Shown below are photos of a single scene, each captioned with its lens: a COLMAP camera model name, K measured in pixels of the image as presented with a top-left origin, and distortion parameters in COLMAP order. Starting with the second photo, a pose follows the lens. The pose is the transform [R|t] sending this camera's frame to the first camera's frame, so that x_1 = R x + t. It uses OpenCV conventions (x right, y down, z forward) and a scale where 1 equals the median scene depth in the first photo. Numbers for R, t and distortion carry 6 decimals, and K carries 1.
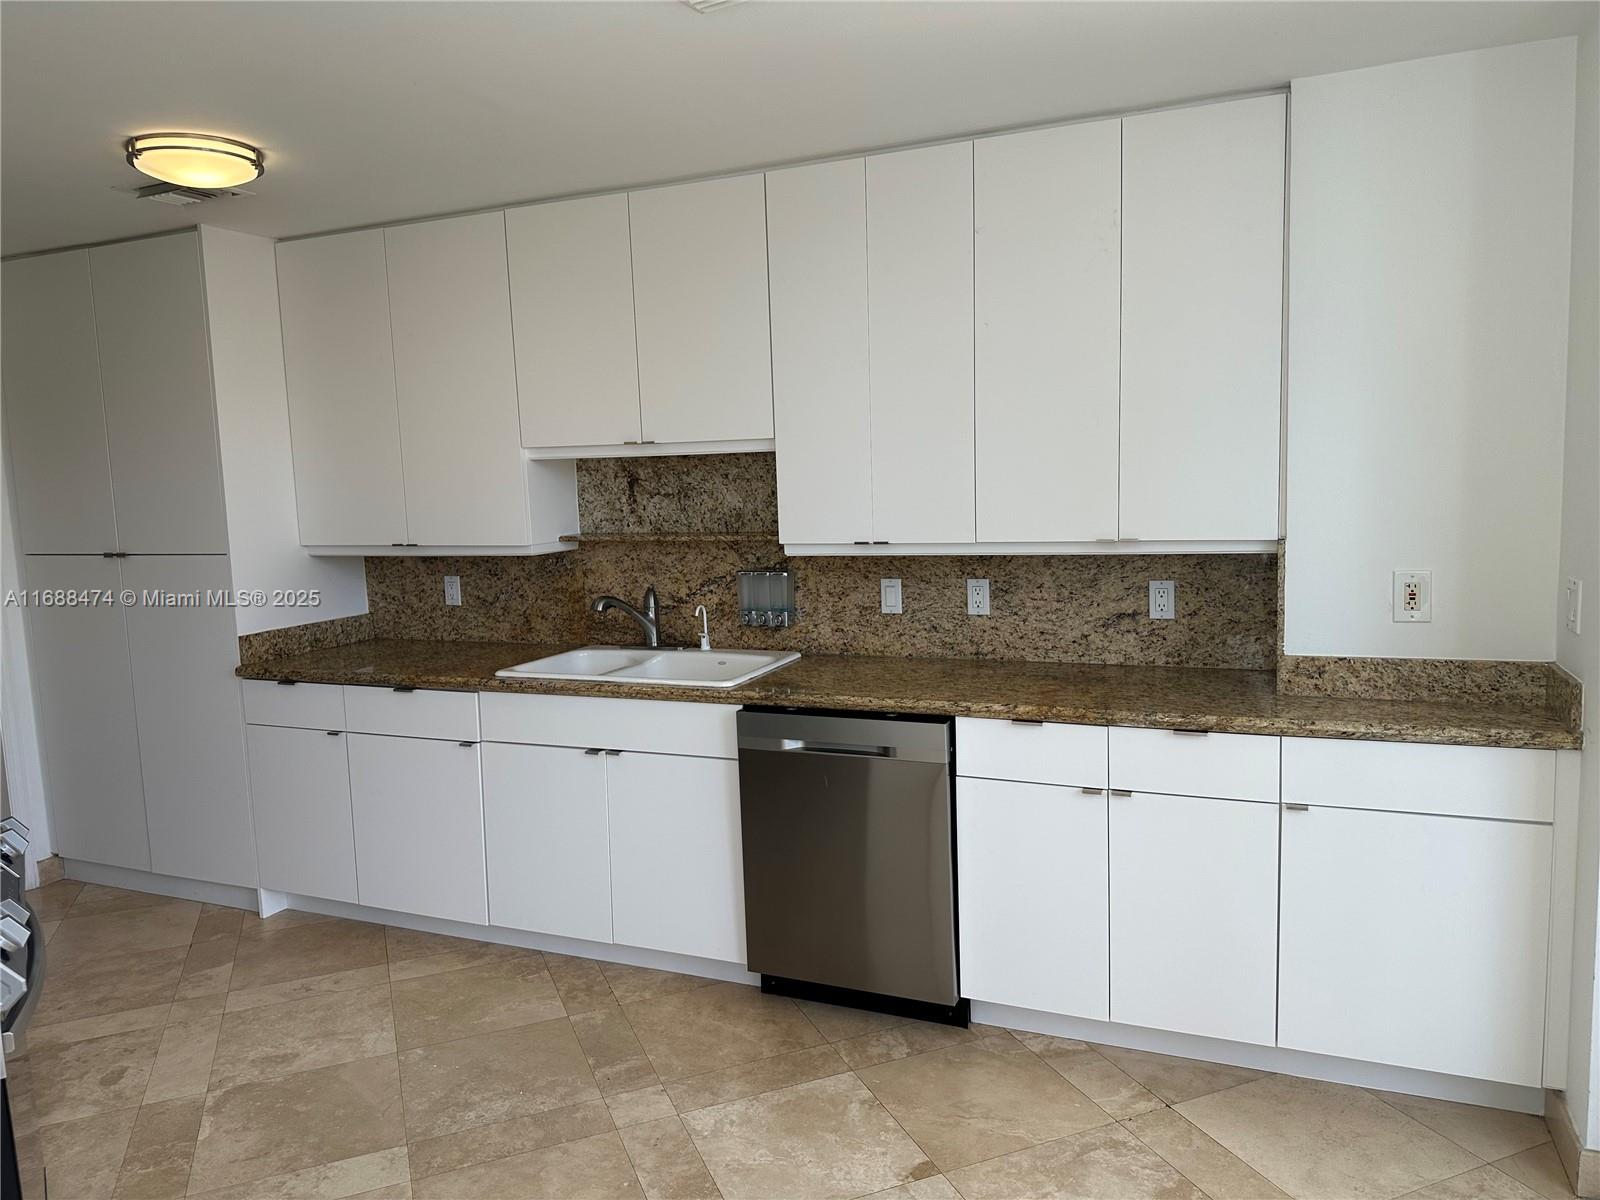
lens RADIAL K [[1109.1, 0, 795.2], [0, 1109.1, 600.5], [0, 0, 1]] dist [0.140705, -0.204029]
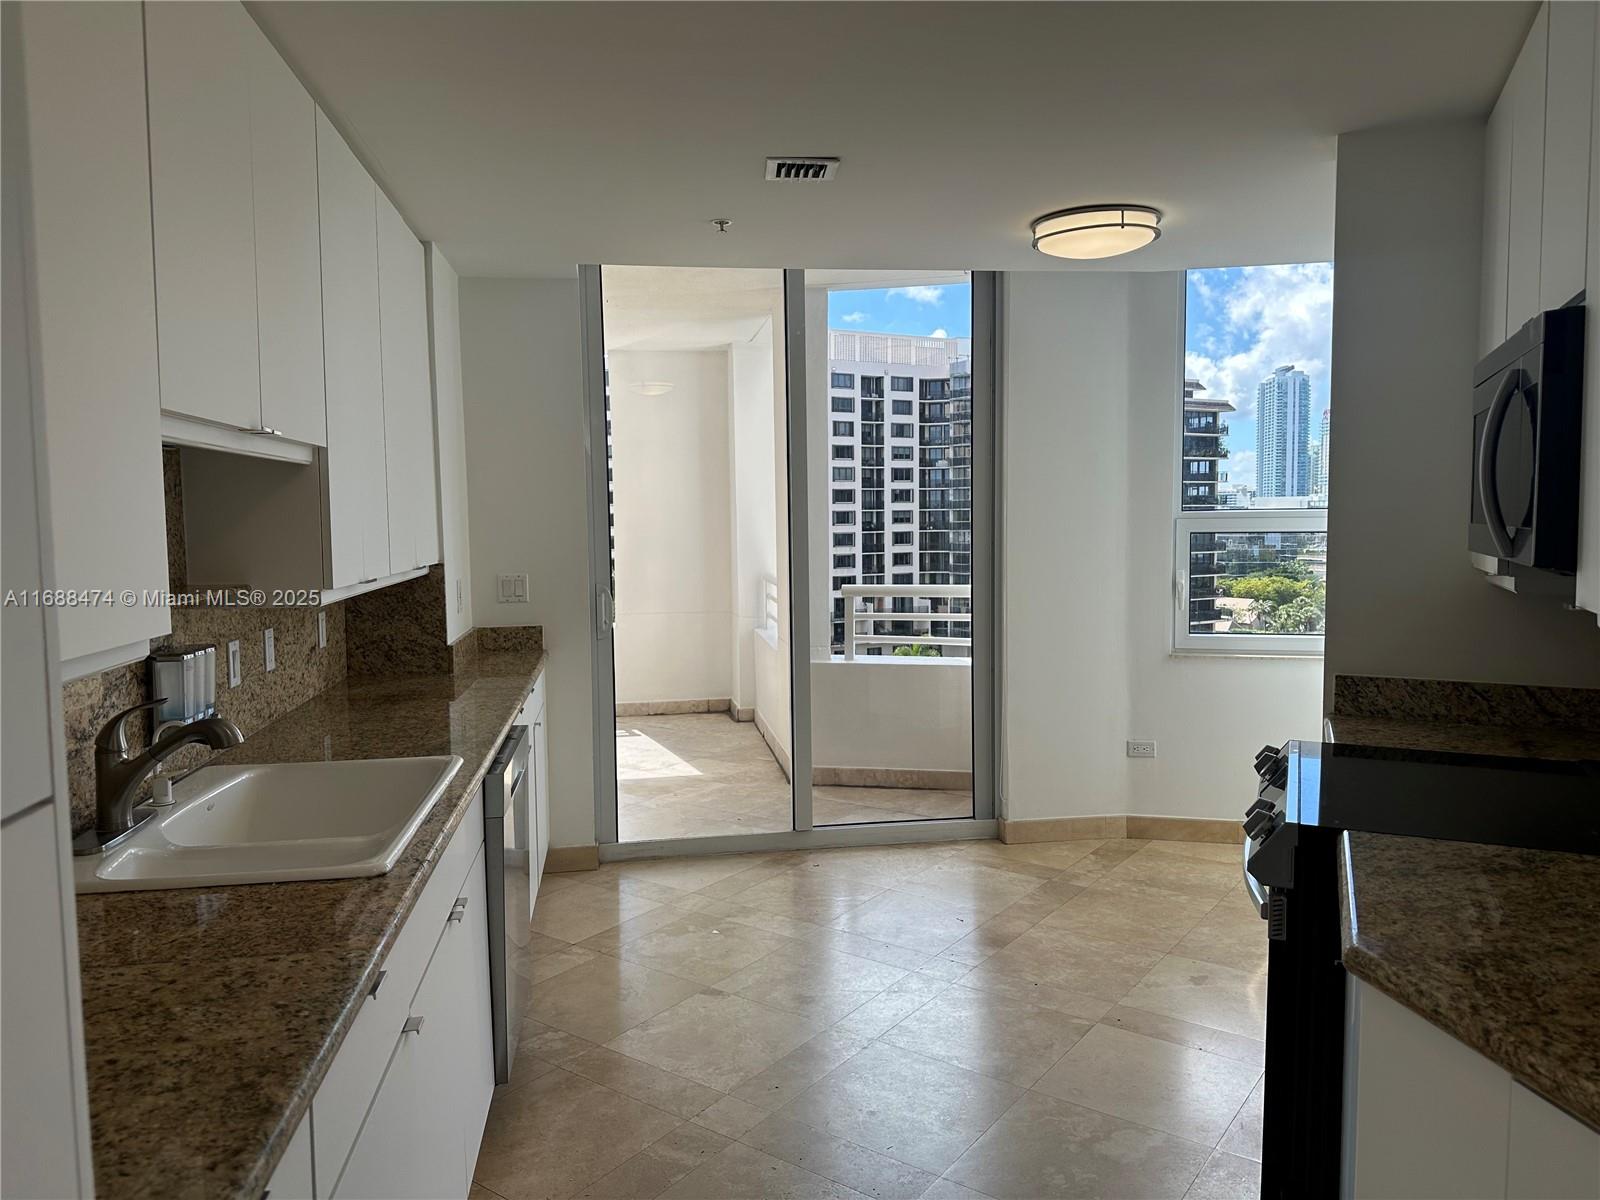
lens RADIAL K [[1109.1, 0, 795.2], [0, 1109.1, 600.5], [0, 0, 1]] dist [0.140705, -0.204029]
pose [[-0.520310, -0.028190, 0.853512, -0.954894], [0.124191, 0.986332, 0.108285, -0.101963], [-0.844899, 0.162340, -0.509697, 1.310558]]
